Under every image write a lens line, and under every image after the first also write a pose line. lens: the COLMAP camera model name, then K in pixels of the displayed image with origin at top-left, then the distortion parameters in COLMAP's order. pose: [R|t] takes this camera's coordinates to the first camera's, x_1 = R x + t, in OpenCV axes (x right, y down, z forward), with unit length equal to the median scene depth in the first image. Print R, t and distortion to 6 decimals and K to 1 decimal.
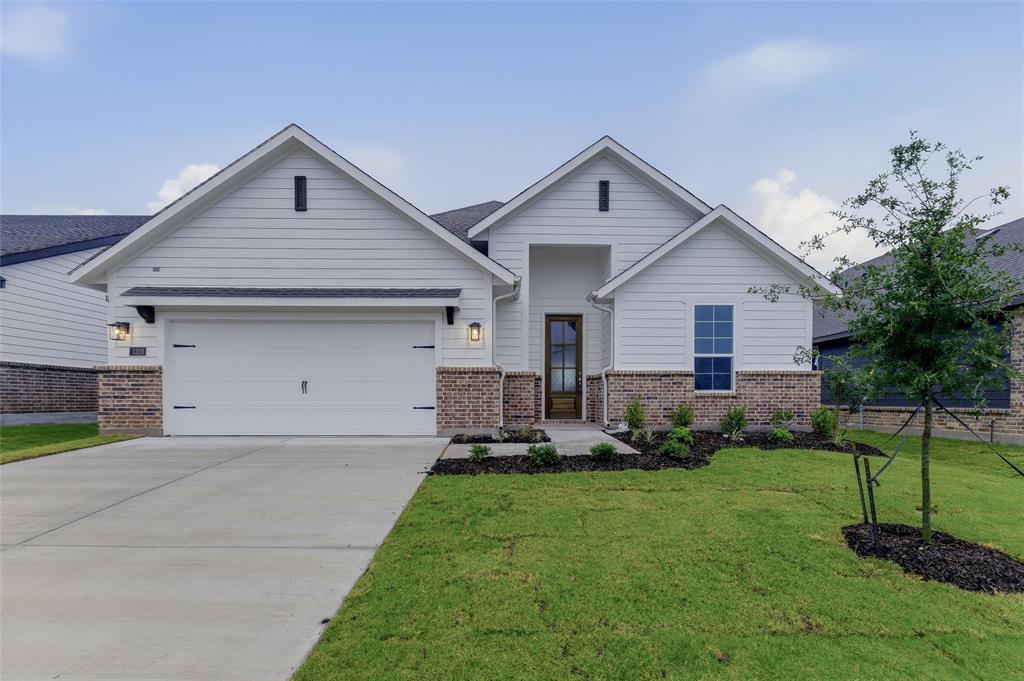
lens RADIAL K [[457.1, 0, 512.1], [0, 457.1, 401.3], [0, 0, 1]] dist [-0.001177, 0.000008]
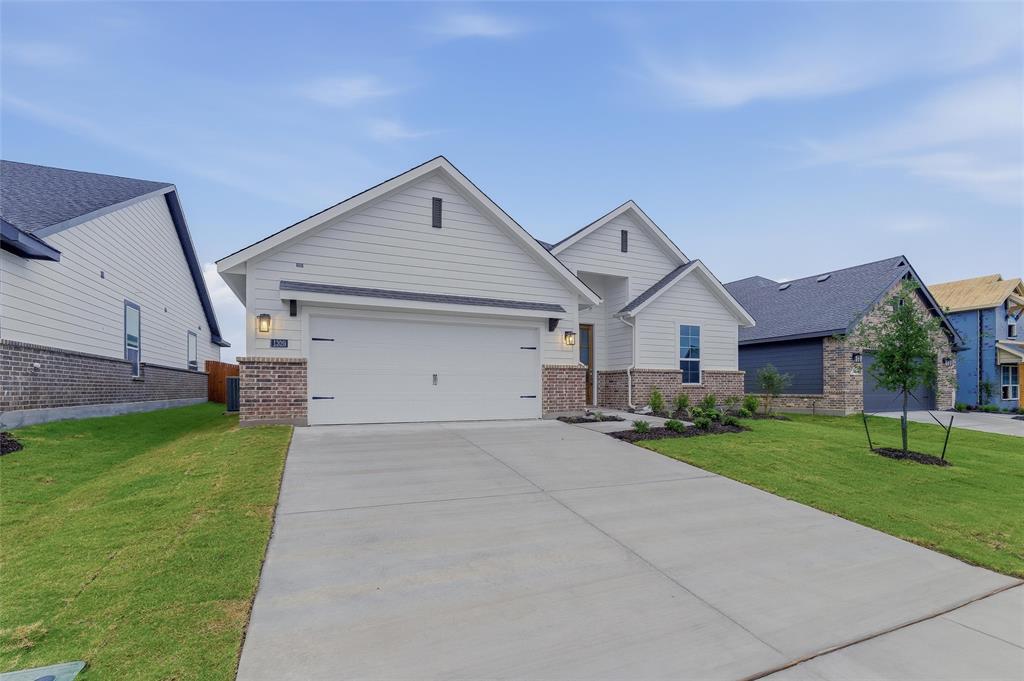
lens RADIAL K [[447.0, 0, 507.1], [0, 447.0, 386.1], [0, 0, 1]] dist [-0.000682, 0.000085]
pose [[0.922469, 0.000819, 0.386070, -0.704191], [0.003089, 0.999950, -0.009502, -0.002990], [-0.386058, 0.009958, 0.922421, -0.107950]]
